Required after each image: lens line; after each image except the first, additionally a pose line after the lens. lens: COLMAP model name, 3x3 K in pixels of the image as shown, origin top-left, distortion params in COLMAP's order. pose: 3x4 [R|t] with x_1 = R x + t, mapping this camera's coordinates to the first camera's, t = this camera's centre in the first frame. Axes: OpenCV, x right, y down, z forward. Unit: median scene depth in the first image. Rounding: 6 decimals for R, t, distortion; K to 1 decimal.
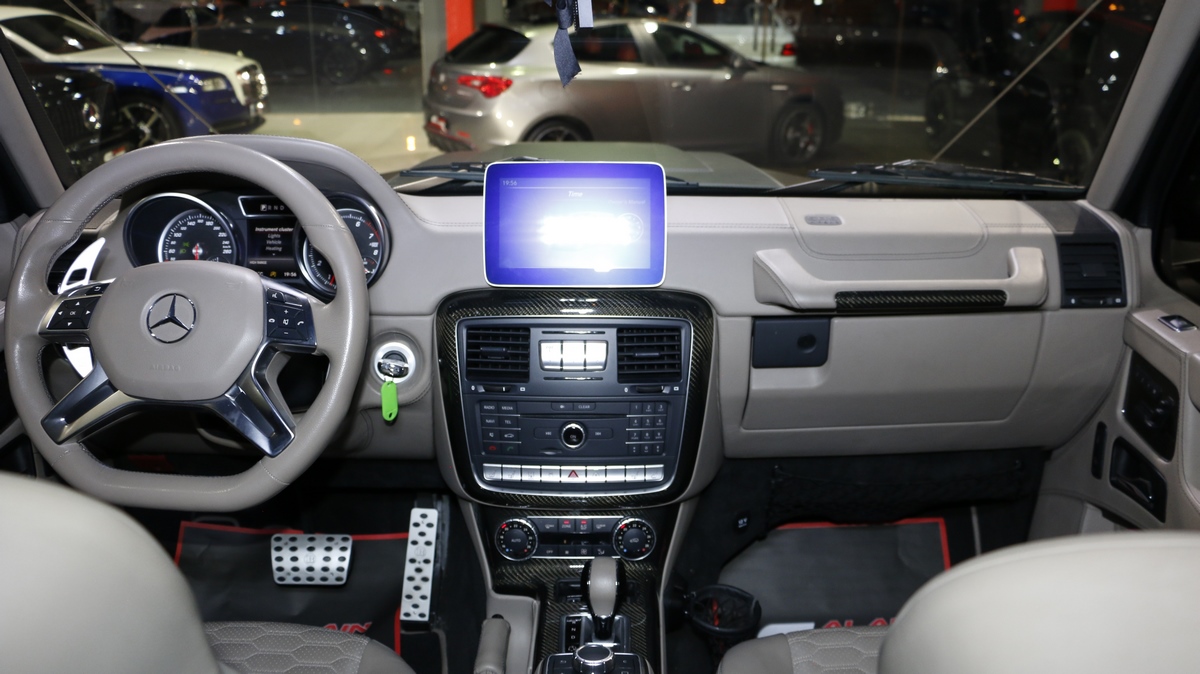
lens RADIAL K [[993.7, 0, 609.6], [0, 993.7, 330.5], [0, 0, 1]] dist [-0.185377, 0.198139]
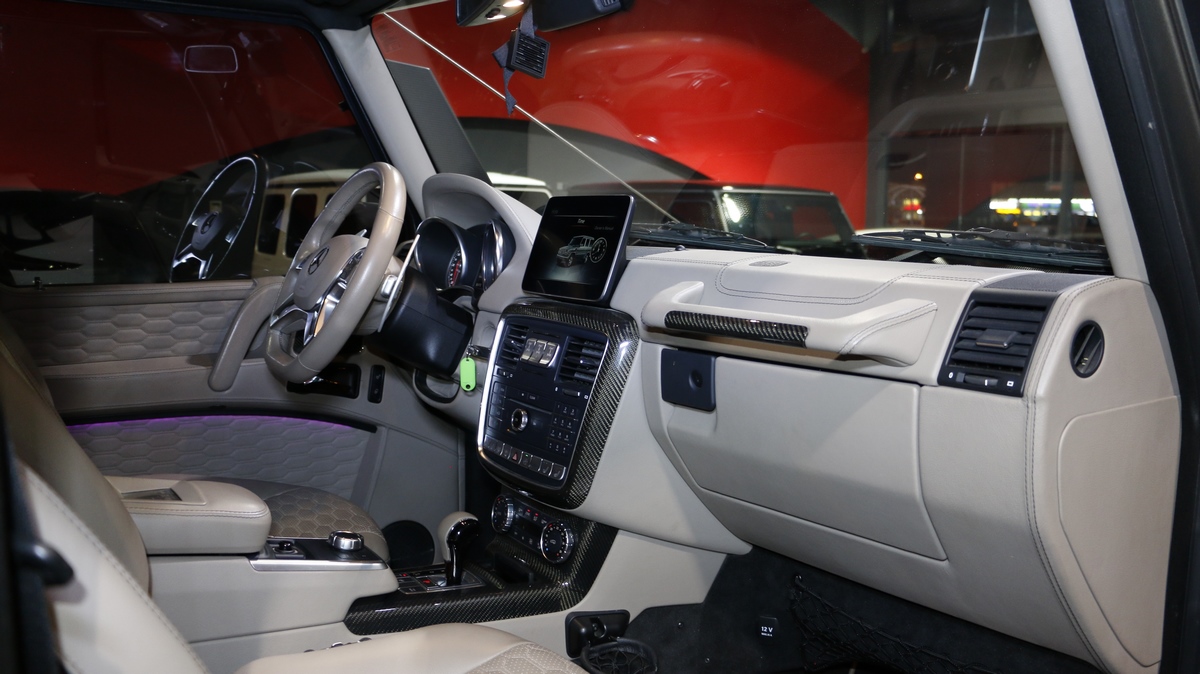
lens RADIAL K [[981.9, 0, 600.9], [0, 981.9, 320.2], [0, 0, 1]] dist [-0.176124, 0.148457]
pose [[0.566989, 0.093853, -0.818362, 0.860559], [-0.308431, 0.945404, -0.105269, 0.080622], [0.763802, 0.312095, 0.564980, 0.365055]]
